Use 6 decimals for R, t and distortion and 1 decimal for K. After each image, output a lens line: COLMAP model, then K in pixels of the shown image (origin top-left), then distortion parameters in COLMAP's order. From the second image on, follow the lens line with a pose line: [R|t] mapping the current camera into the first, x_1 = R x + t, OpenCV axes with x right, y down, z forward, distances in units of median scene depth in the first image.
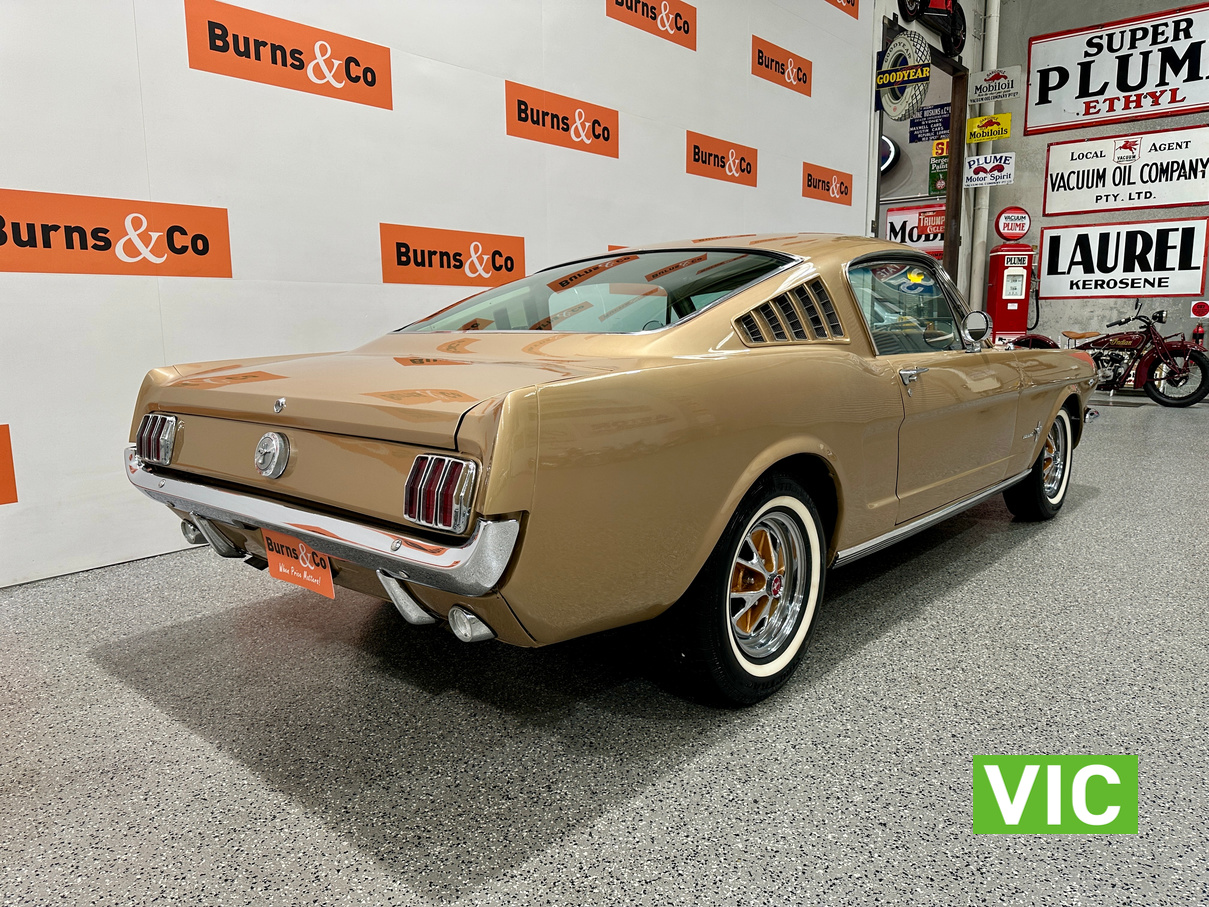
lens RADIAL K [[872.4, 0, 623.4], [0, 872.4, 454.1], [0, 0, 1]] dist [-0.021092, -0.005360]
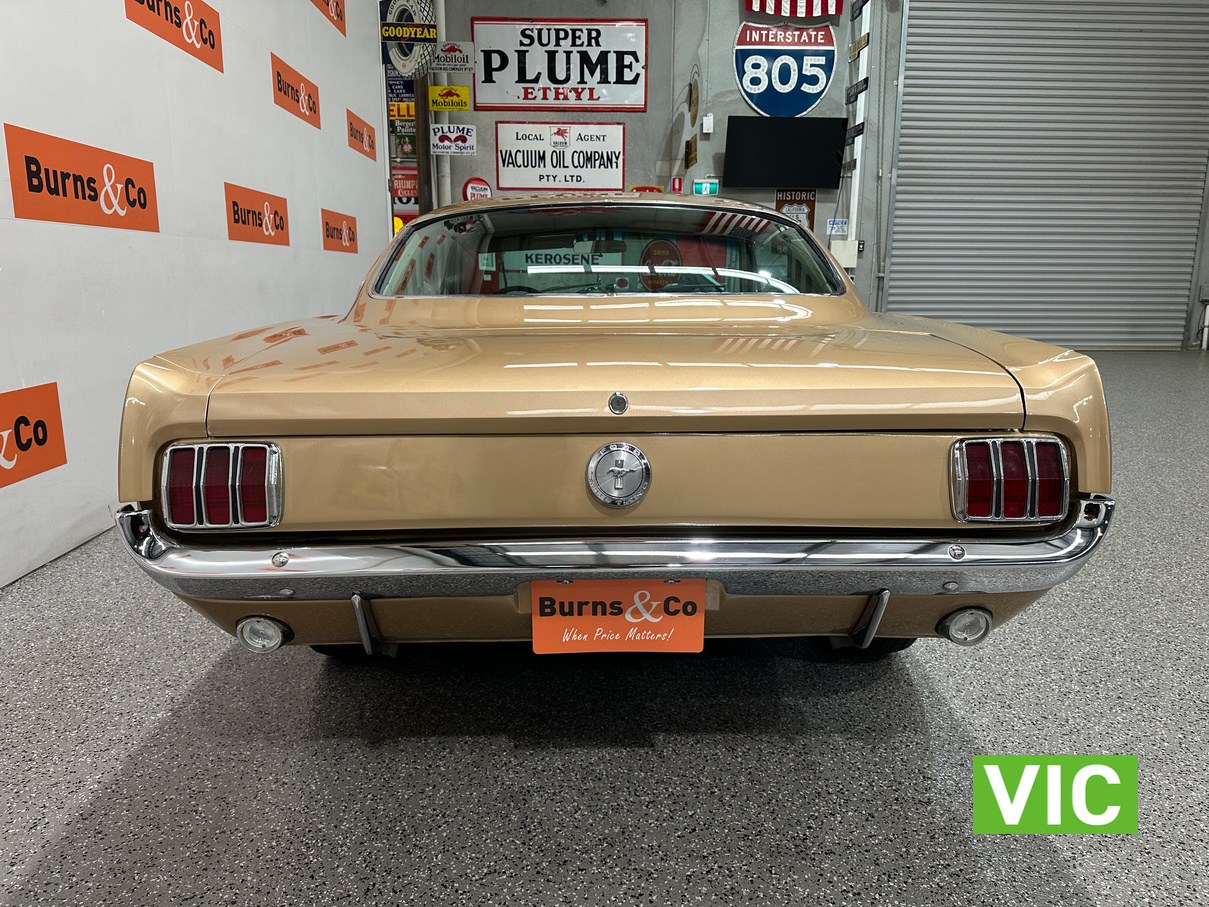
lens RADIAL K [[872.4, 0, 623.4], [0, 872.4, 454.1], [0, 0, 1]] dist [-0.021092, -0.005360]
pose [[0.733904, -0.110585, 0.670191, -0.173423], [0.082938, 0.993865, 0.073171, -0.012844], [-0.674171, 0.001884, 0.738573, 0.097251]]
